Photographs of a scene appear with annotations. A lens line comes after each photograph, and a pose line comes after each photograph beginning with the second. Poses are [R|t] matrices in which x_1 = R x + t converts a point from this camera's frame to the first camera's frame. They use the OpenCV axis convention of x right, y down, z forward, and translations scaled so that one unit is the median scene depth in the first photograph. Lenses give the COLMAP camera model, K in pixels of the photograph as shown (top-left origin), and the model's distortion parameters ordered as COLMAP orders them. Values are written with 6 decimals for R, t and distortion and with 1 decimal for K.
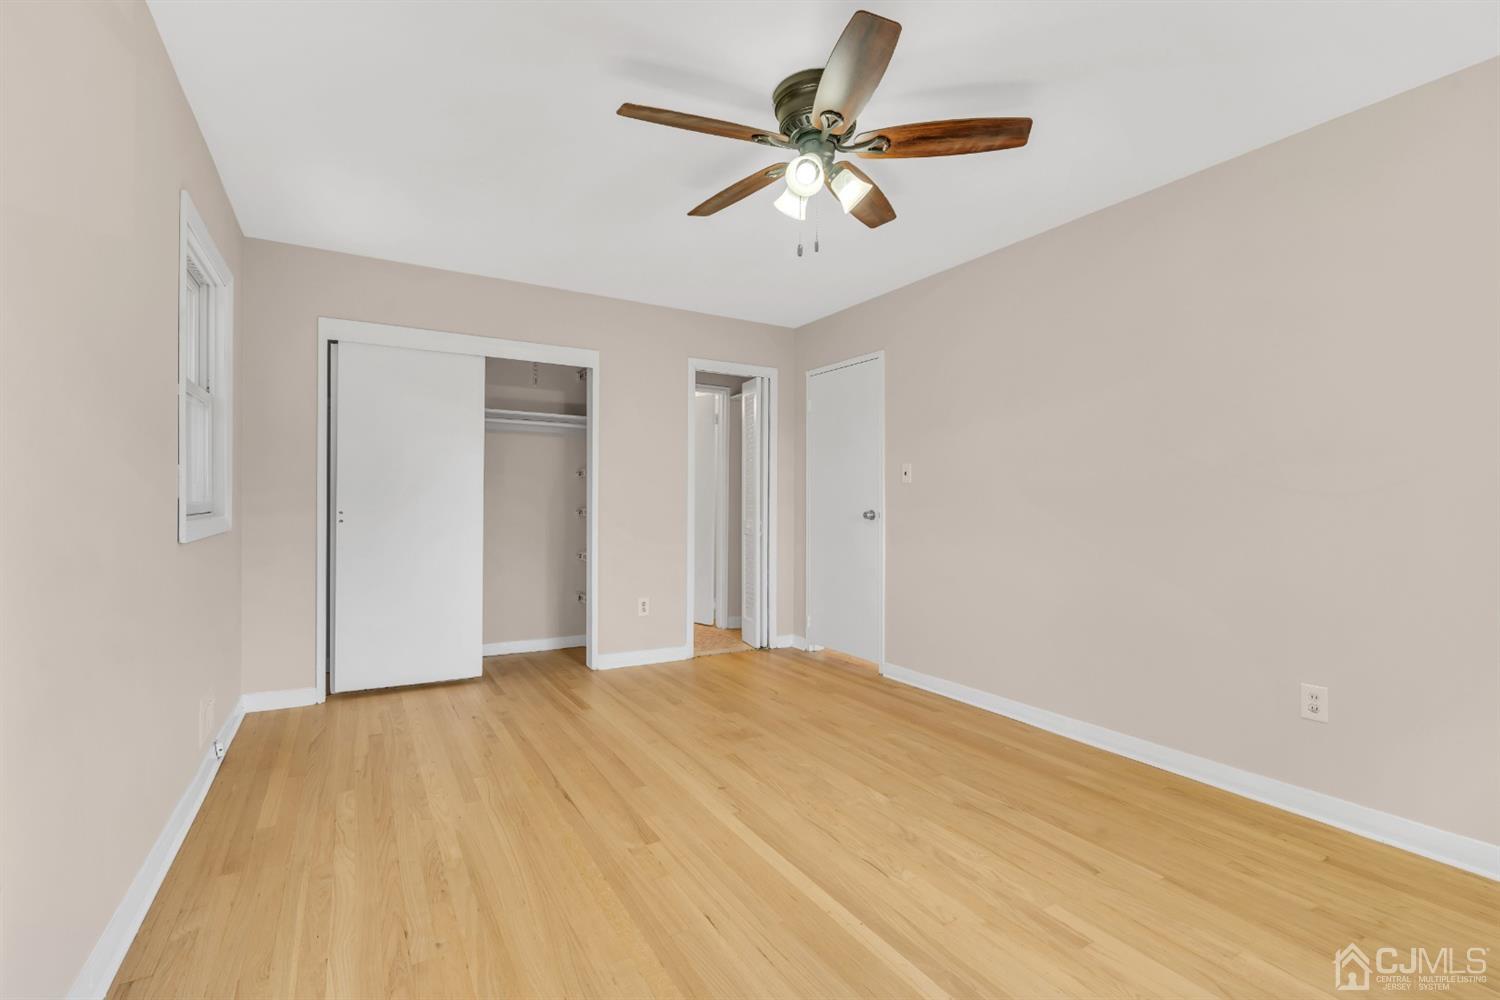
lens RADIAL K [[674.9, 0, 749.7], [0, 674.9, 498.0], [0, 0, 1]] dist [-0.008811, 0.004535]
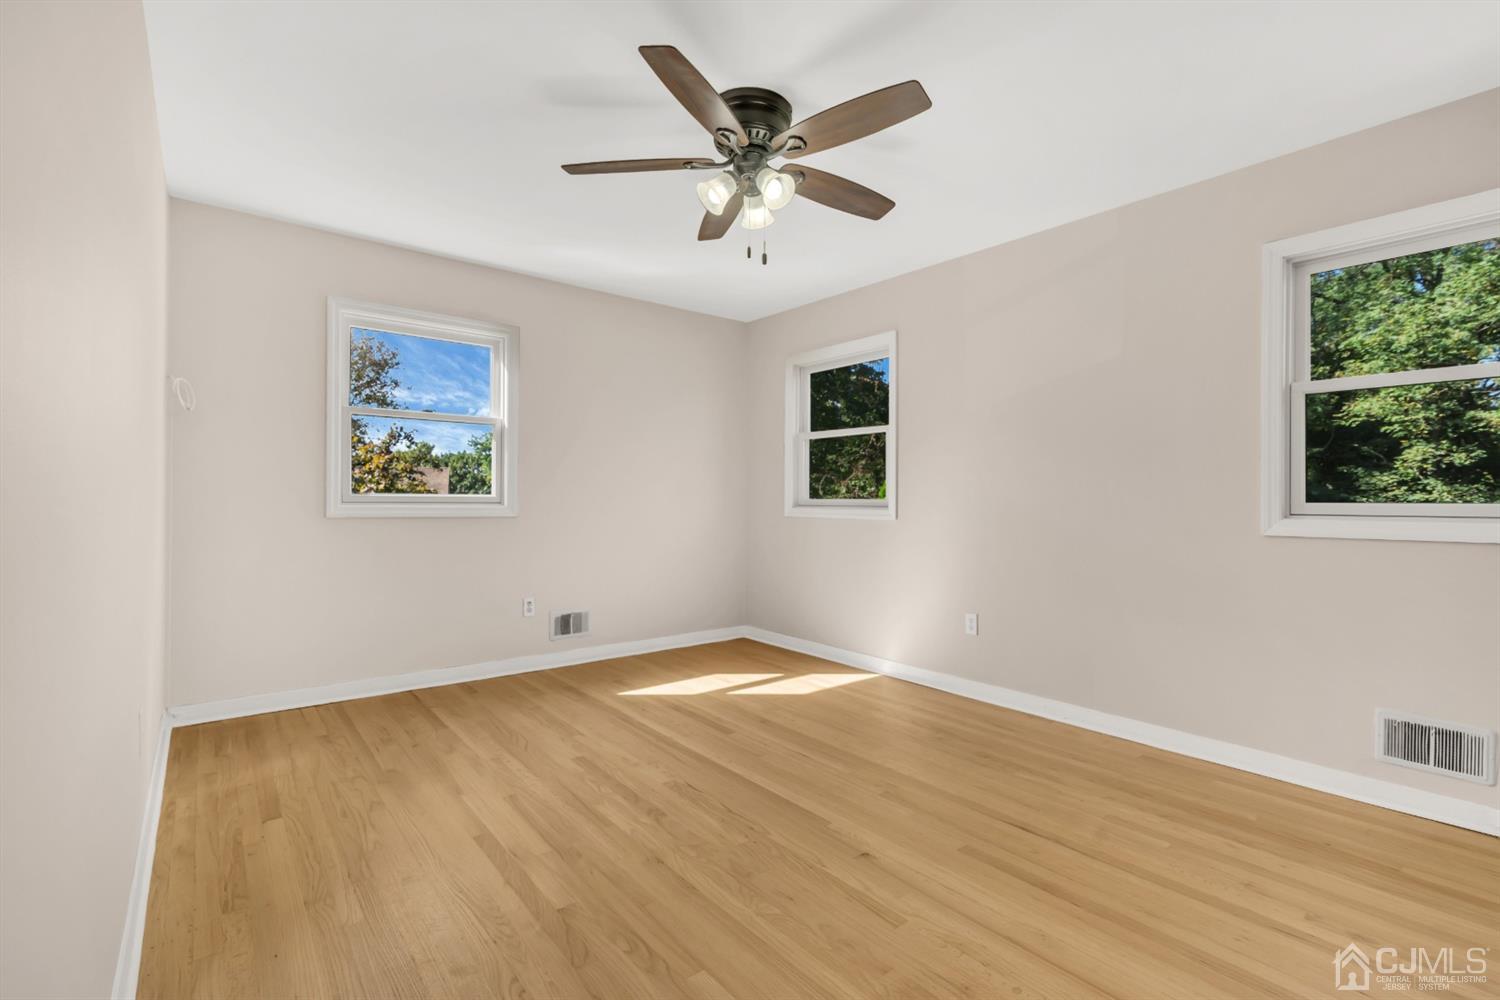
lens RADIAL K [[674.9, 0, 749.7], [0, 674.9, 498.0], [0, 0, 1]] dist [-0.008811, 0.004535]
pose [[-0.989559, -0.011175, -0.143692, 0.241330], [-0.010428, 0.999928, -0.005953, 0.016234], [0.143748, -0.004392, -0.989605, 2.008179]]
